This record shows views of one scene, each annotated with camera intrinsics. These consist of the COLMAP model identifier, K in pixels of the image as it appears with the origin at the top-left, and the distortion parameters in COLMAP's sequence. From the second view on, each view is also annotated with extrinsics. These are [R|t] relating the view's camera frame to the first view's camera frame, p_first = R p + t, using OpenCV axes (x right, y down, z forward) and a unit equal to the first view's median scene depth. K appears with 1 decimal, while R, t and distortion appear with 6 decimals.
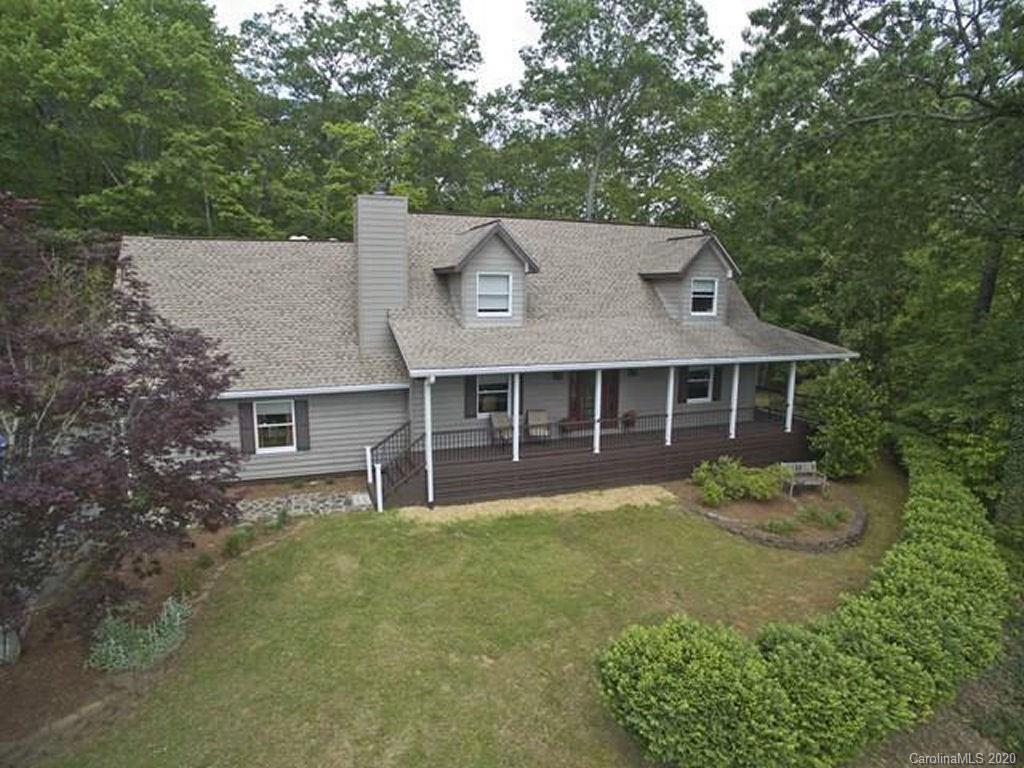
lens RADIAL K [[592.4, 0, 507.9], [0, 592.4, 383.5], [0, 0, 1]] dist [-0.070314, 0.017406]
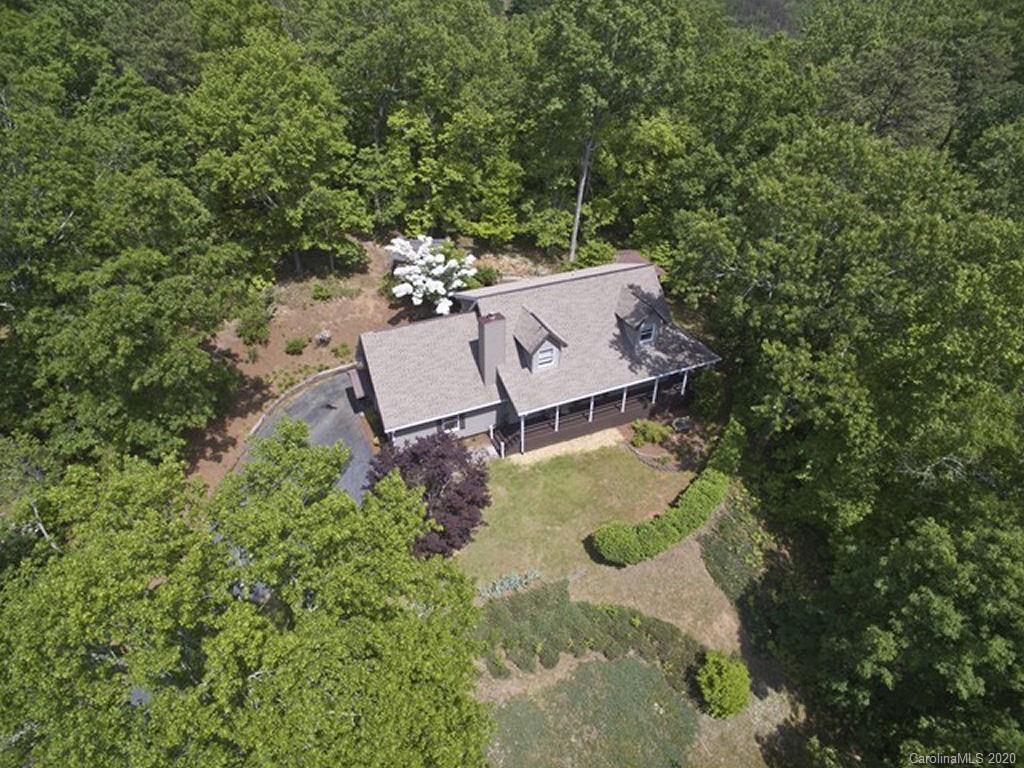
lens RADIAL K [[592.4, 0, 509.2], [0, 592.4, 385.5], [0, 0, 1]] dist [-0.070314, 0.017406]
pose [[0.998371, -0.035384, 0.044753, -0.268722], [0.011993, 0.897068, 0.441730, -1.060575], [-0.055776, -0.440474, 0.896031, -0.997702]]
